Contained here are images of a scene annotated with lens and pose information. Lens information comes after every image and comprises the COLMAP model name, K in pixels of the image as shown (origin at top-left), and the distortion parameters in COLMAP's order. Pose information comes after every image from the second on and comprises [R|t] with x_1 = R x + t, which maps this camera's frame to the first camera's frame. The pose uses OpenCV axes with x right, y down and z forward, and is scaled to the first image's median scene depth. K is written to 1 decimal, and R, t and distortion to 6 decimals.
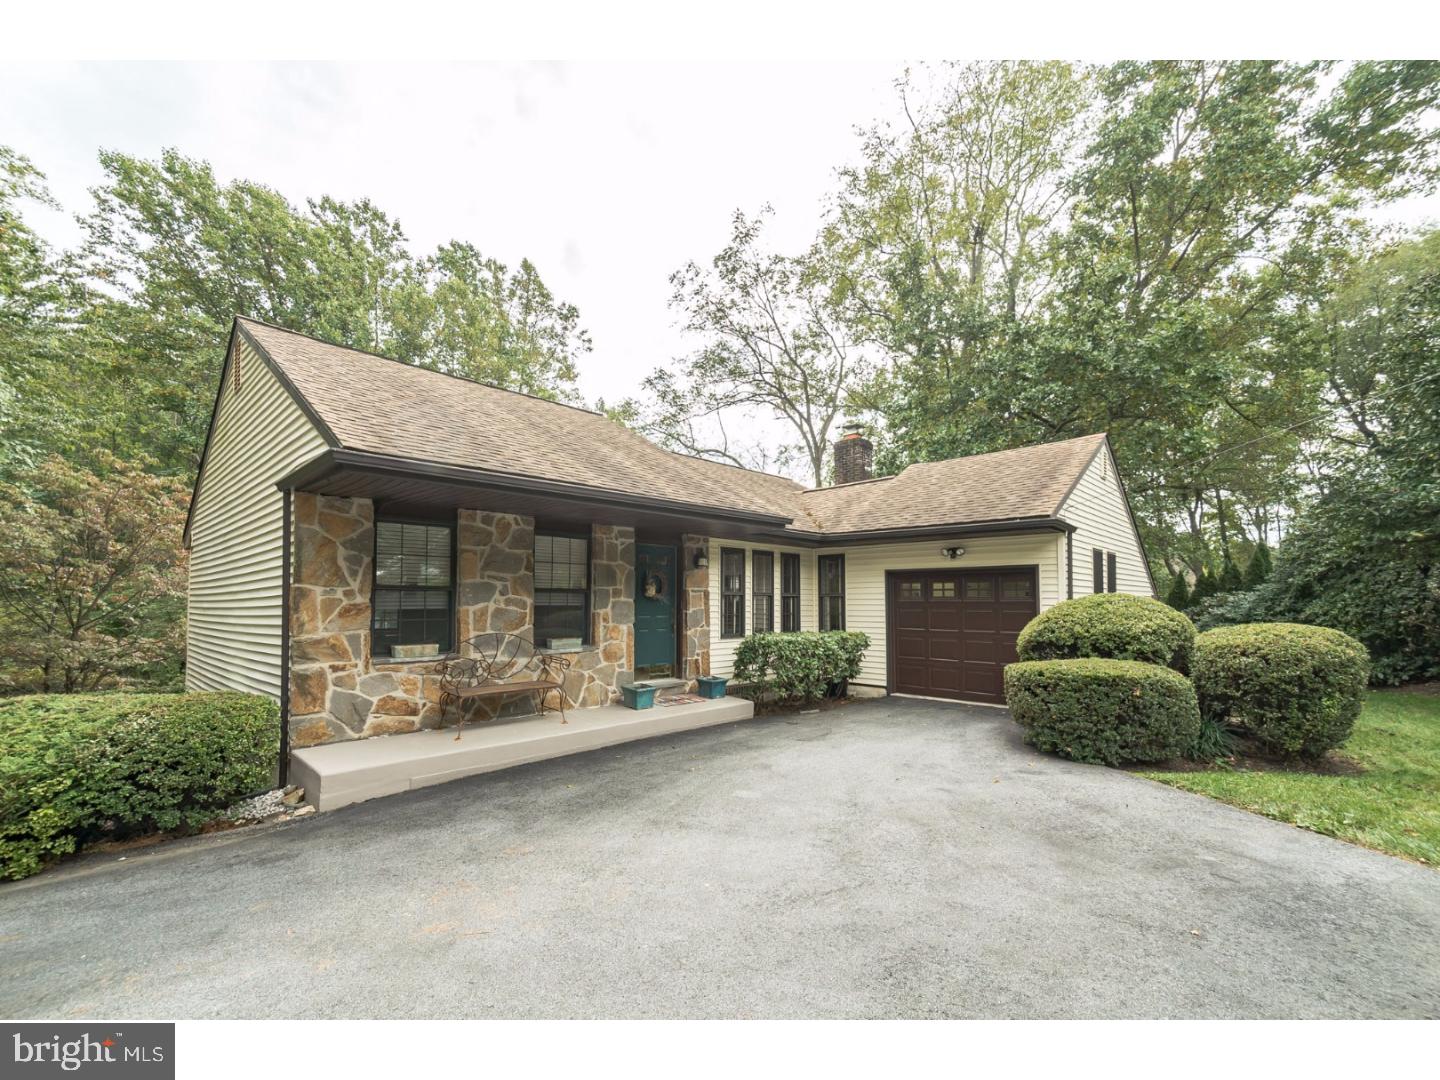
lens RADIAL K [[634.5, 0, 711.1], [0, 634.5, 587.2], [0, 0, 1]] dist [-0.001240, 0.000023]
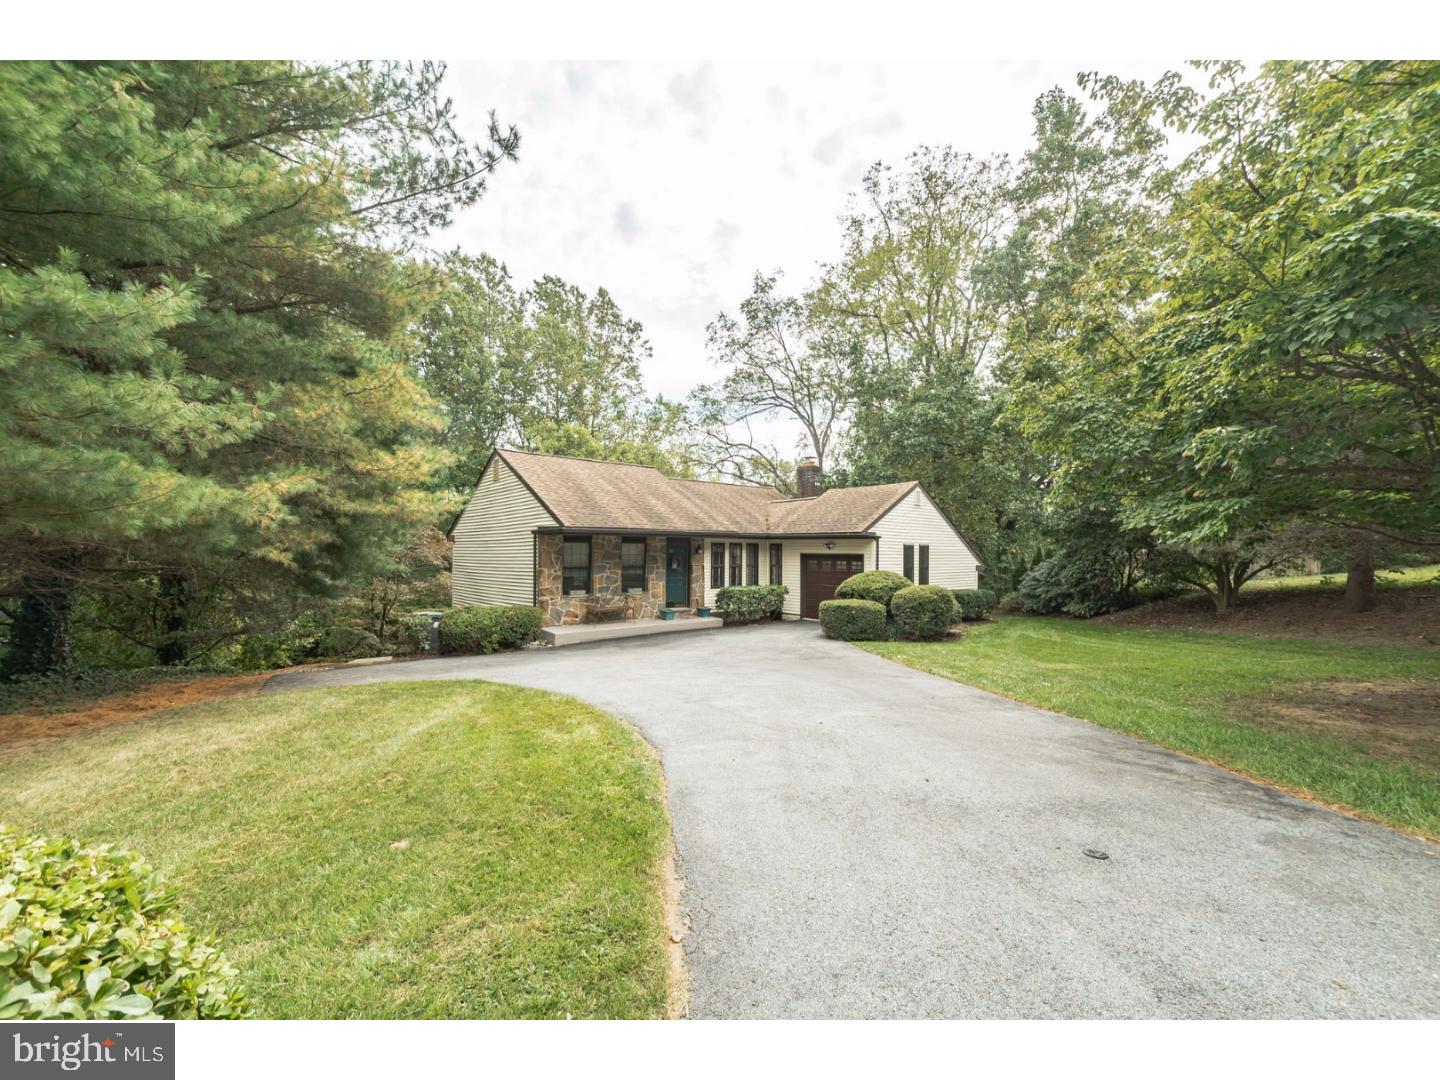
lens RADIAL K [[634.5, 0, 719.9], [0, 634.5, 545.9], [0, 0, 1]] dist [-0.001240, 0.000023]
pose [[0.996409, 0.004190, -0.084569, 0.191015], [-0.002514, 0.999799, 0.019910, -0.084193], [0.084636, -0.019626, 0.996219, -0.888659]]
